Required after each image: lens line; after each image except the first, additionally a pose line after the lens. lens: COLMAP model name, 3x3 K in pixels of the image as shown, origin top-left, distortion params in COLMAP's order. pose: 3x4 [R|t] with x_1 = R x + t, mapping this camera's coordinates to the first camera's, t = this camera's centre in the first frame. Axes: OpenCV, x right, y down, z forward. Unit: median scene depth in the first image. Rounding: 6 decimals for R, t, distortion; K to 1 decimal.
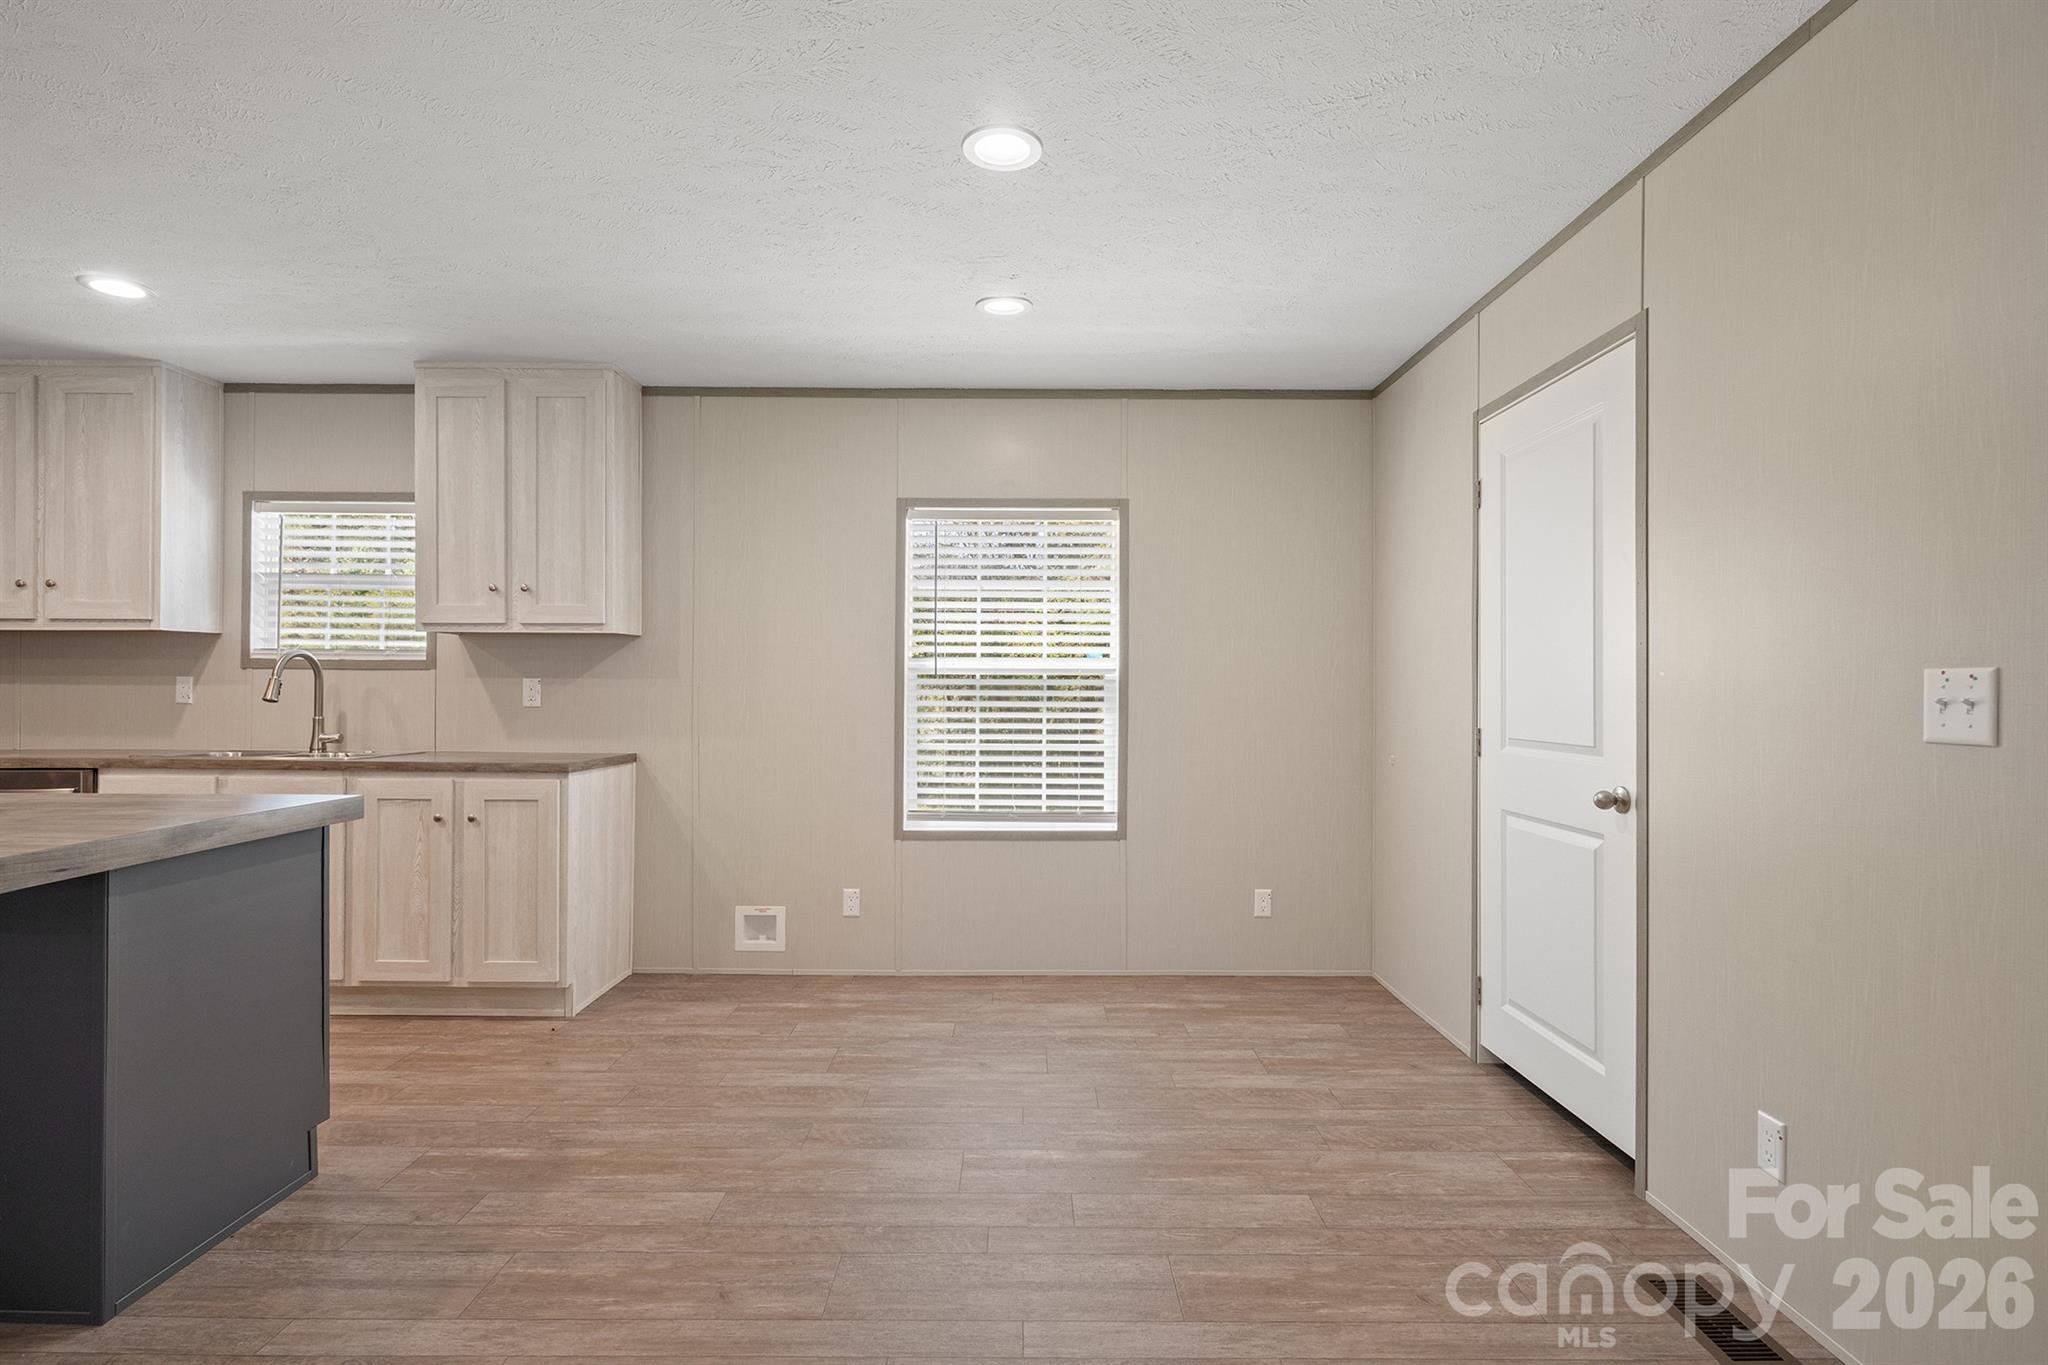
lens RADIAL K [[999.9, 0, 1011.9], [0, 999.9, 687.4], [0, 0, 1]] dist [-0.005539, -0.000538]
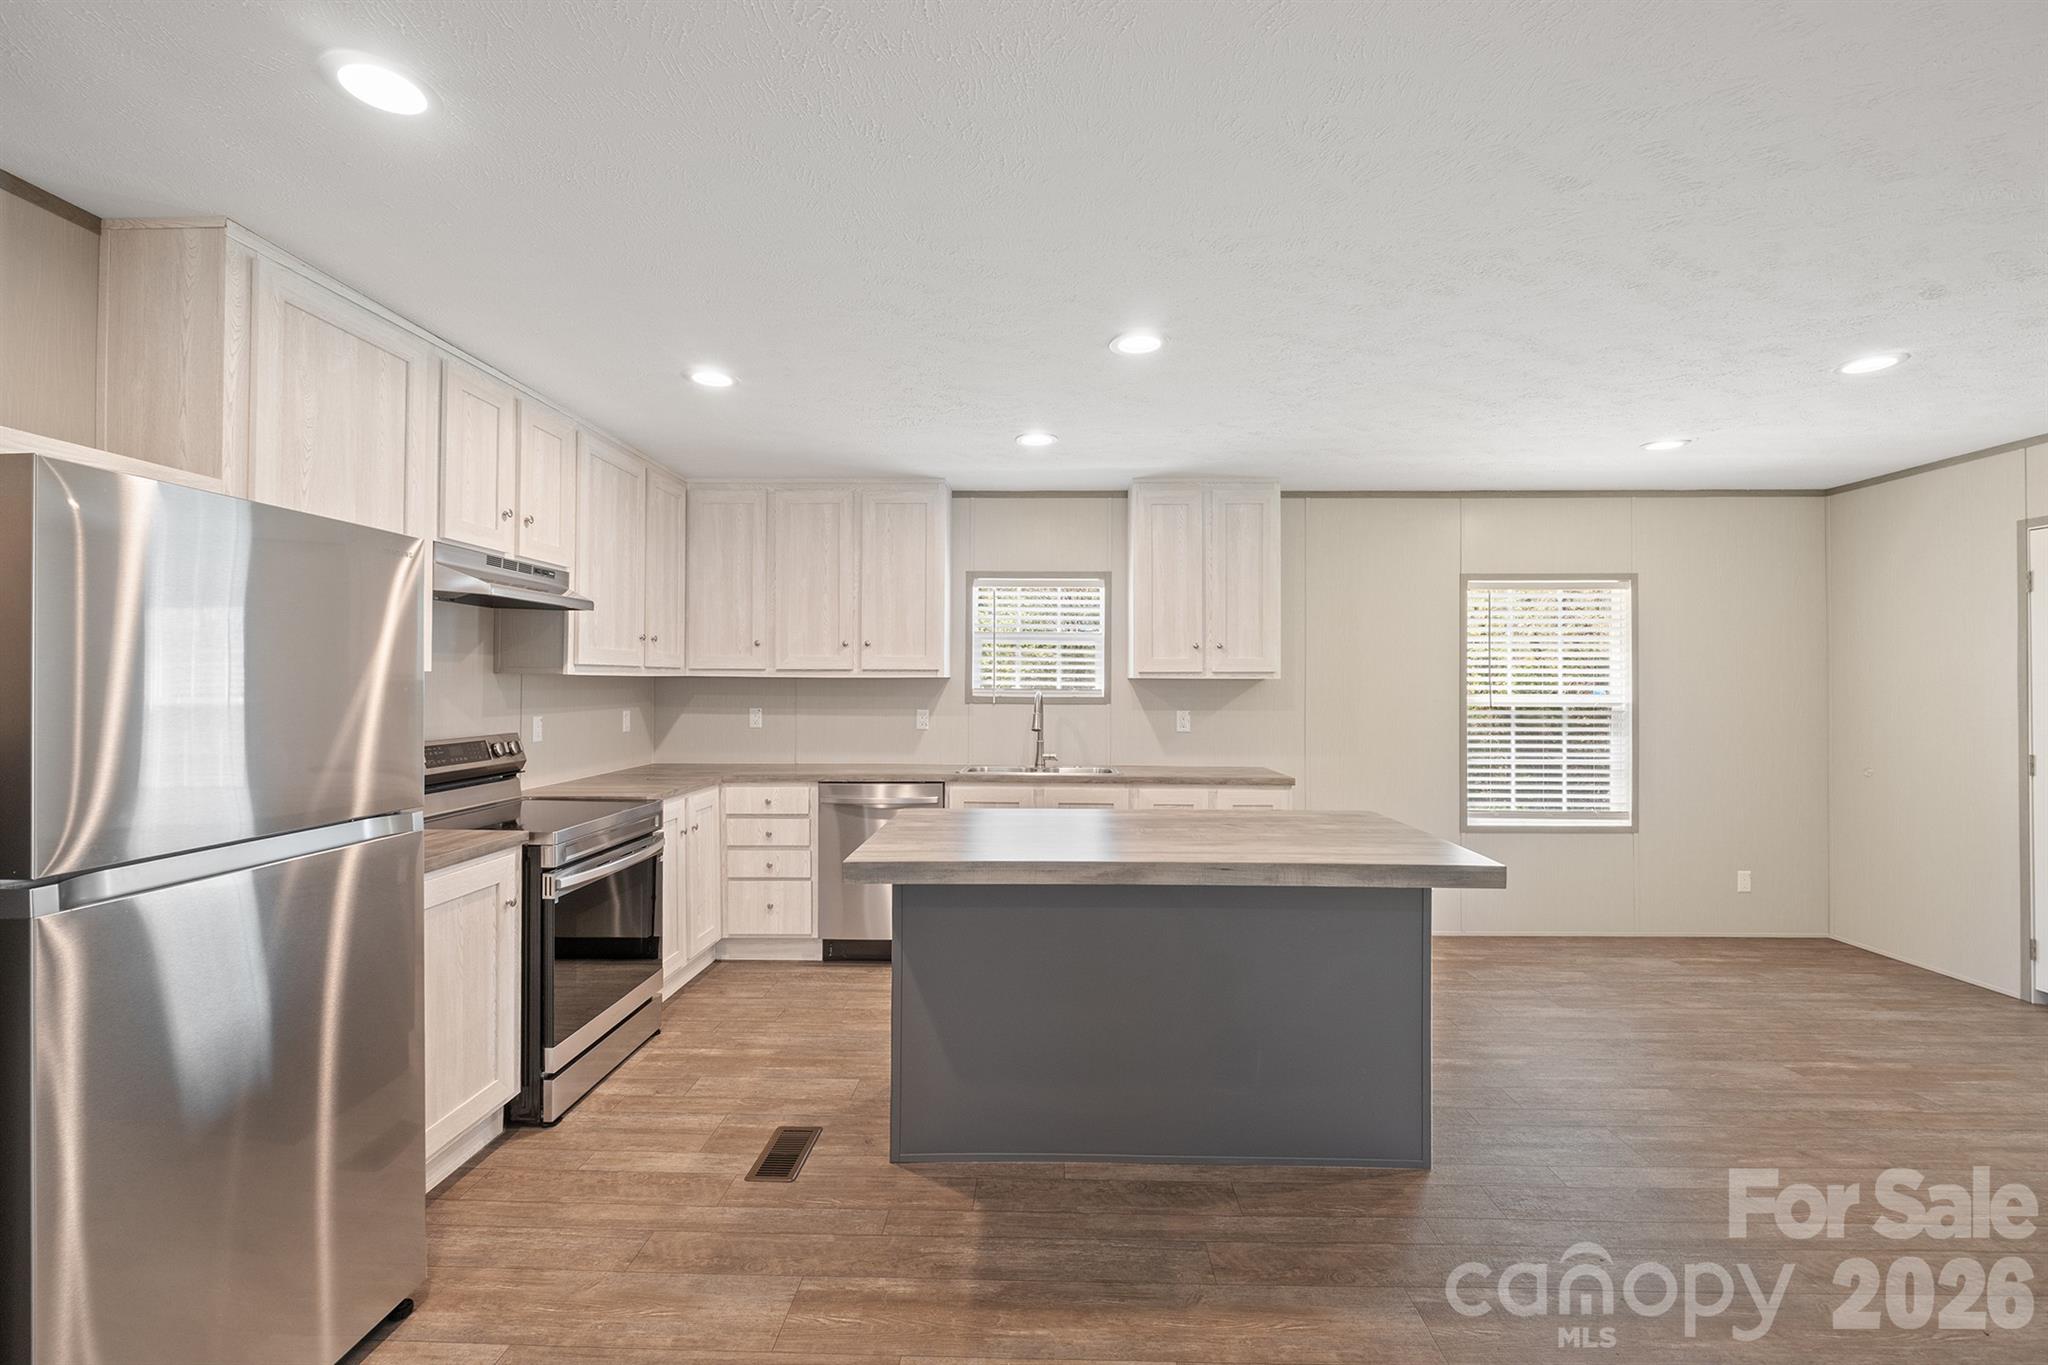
lens RADIAL K [[854.1, 0, 1022.1], [0, 854.1, 676.6], [0, 0, 1]] dist [-0.008514, -0.000329]
pose [[0.999443, -0.002394, -0.033296, -0.698880], [0.002087, 0.999955, -0.009235, -0.047019], [0.033316, 0.009161, 0.999403, -0.153208]]
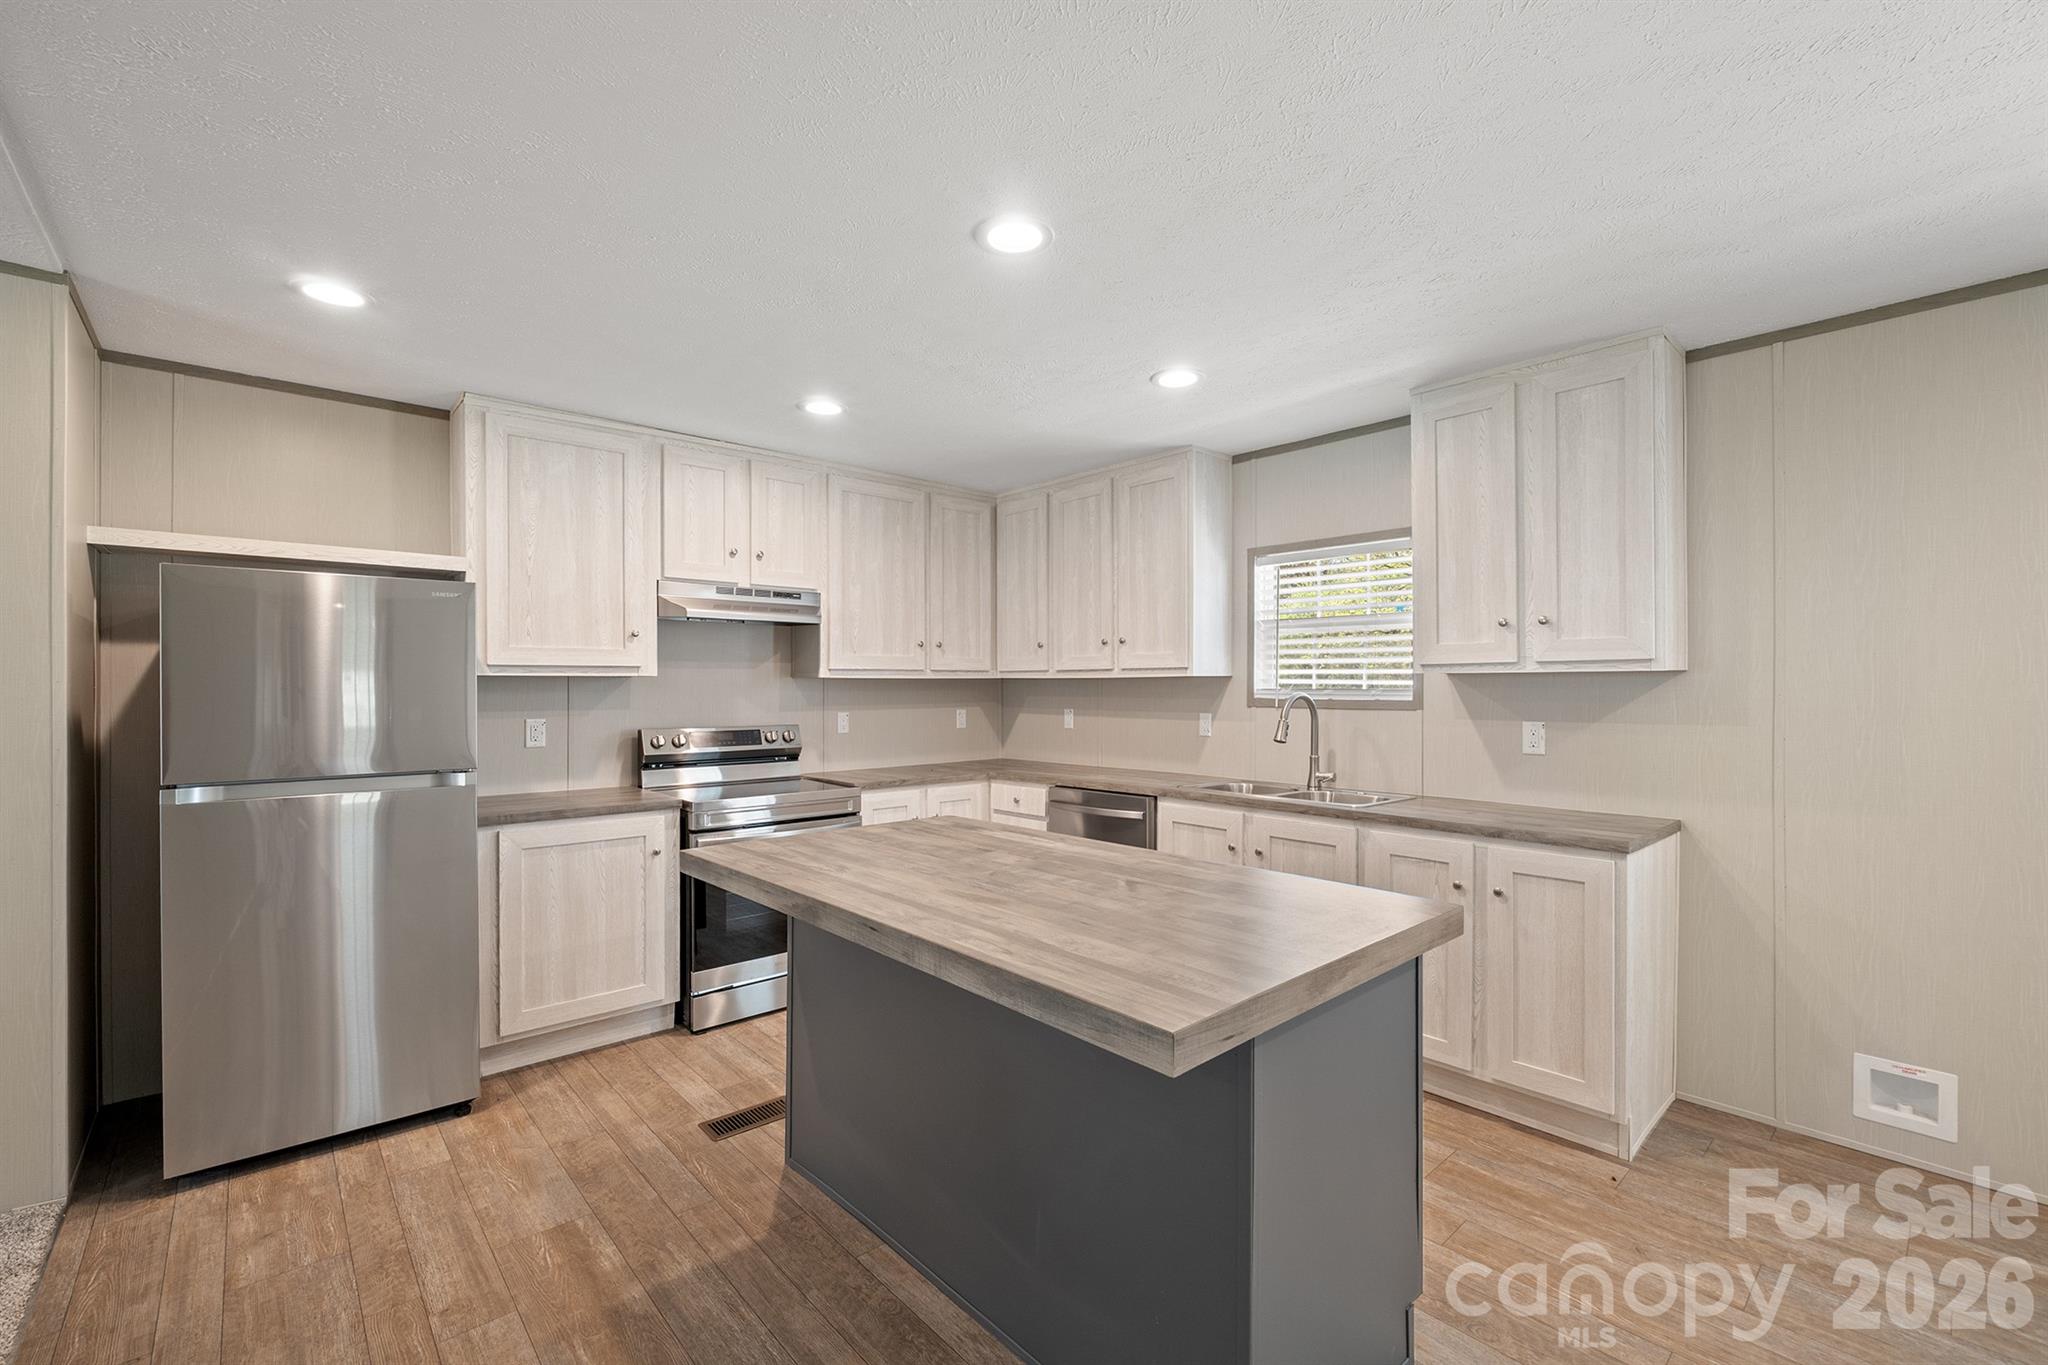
lens RADIAL K [[856.1, 0, 1031.7], [0, 856.1, 688.2], [0, 0, 1]] dist [-0.009423, -0.000045]
pose [[0.672941, -0.005621, -0.739674, -0.237629], [0.004686, 0.999983, -0.003336, -0.040306], [0.739681, -0.001221, 0.672957, 0.182090]]
